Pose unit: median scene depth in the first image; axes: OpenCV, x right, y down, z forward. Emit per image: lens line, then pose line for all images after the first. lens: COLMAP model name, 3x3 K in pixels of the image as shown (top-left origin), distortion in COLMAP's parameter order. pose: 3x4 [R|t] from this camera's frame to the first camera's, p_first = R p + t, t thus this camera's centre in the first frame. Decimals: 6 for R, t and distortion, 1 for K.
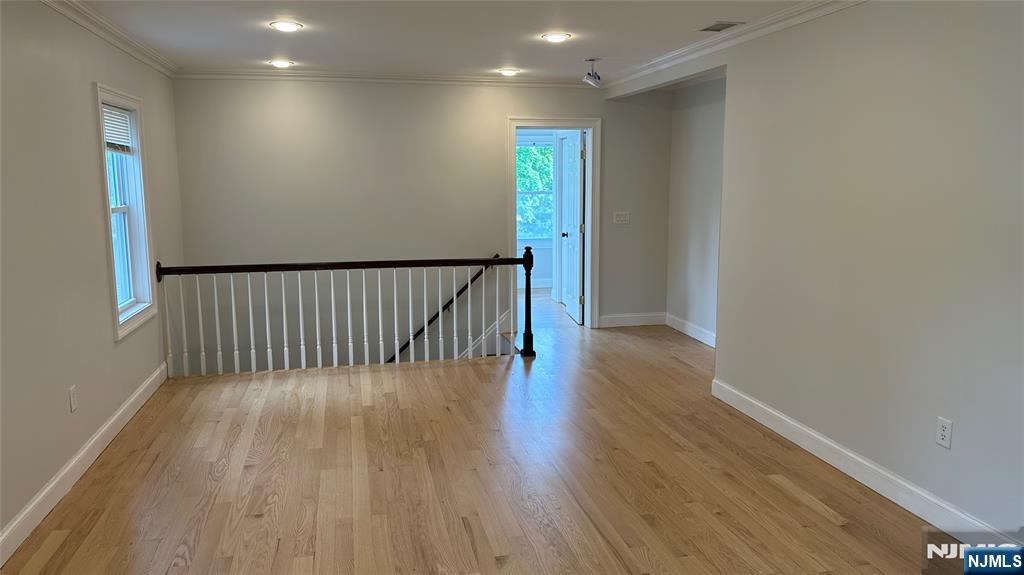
lens RADIAL K [[745.8, 0, 512.4], [0, 745.8, 286.8], [0, 0, 1]] dist [-0.034896, -0.009624]
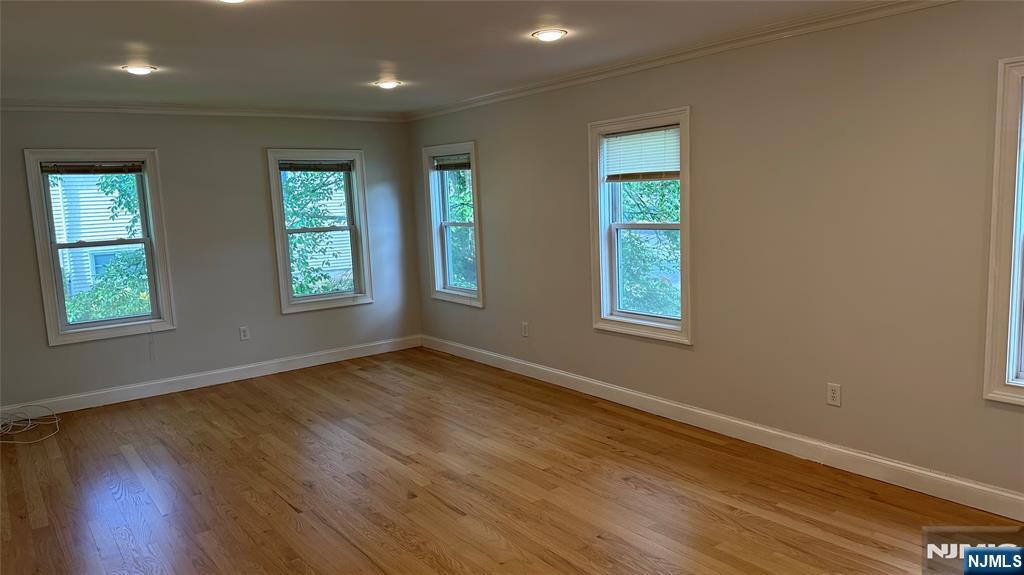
lens RADIAL K [[745.8, 0, 518.2], [0, 745.8, 293.1], [0, 0, 1]] dist [-0.034896, -0.009624]
pose [[-0.915619, 0.092454, -0.391274, 0.265071], [-0.016821, 0.963539, 0.267038, -0.304224], [0.401696, 0.251087, -0.880679, 1.922831]]
